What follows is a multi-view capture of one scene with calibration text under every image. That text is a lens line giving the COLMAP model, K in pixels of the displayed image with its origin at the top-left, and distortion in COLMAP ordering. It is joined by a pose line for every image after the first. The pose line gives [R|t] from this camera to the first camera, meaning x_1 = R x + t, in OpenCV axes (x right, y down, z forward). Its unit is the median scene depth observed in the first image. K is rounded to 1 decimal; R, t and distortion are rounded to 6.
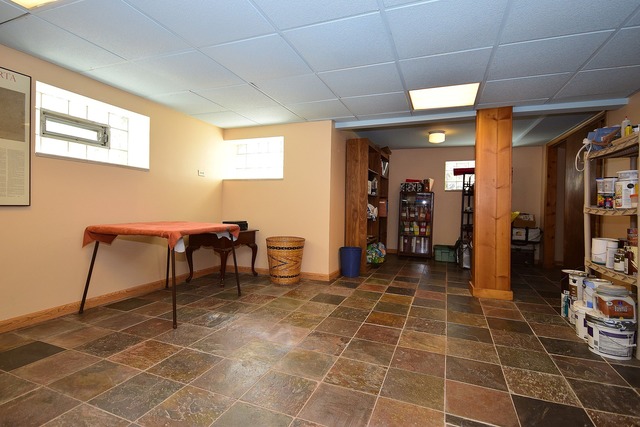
lens RADIAL K [[315.8, 0, 320.3], [0, 315.8, 210.0], [0, 0, 1]] dist [0.016751, -0.000748]
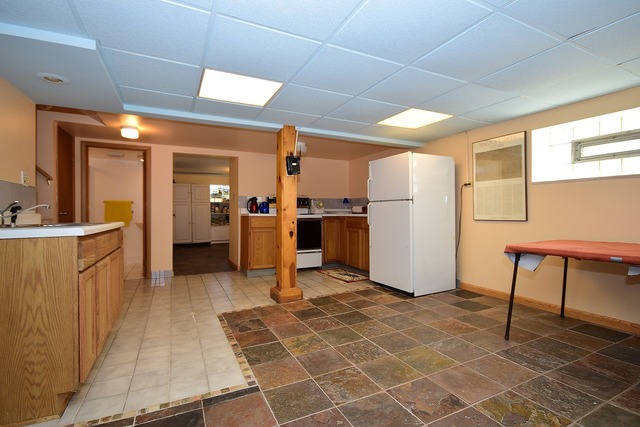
lens RADIAL K [[308.7, 0, 322.6], [0, 308.7, 213.7], [0, 0, 1]] dist [0.005625, -0.000843]
pose [[-0.672252, -0.015298, -0.740164, 0.816236], [-0.019038, 0.999813, -0.003373, -0.027773], [0.740077, 0.011823, -0.672418, 1.430795]]
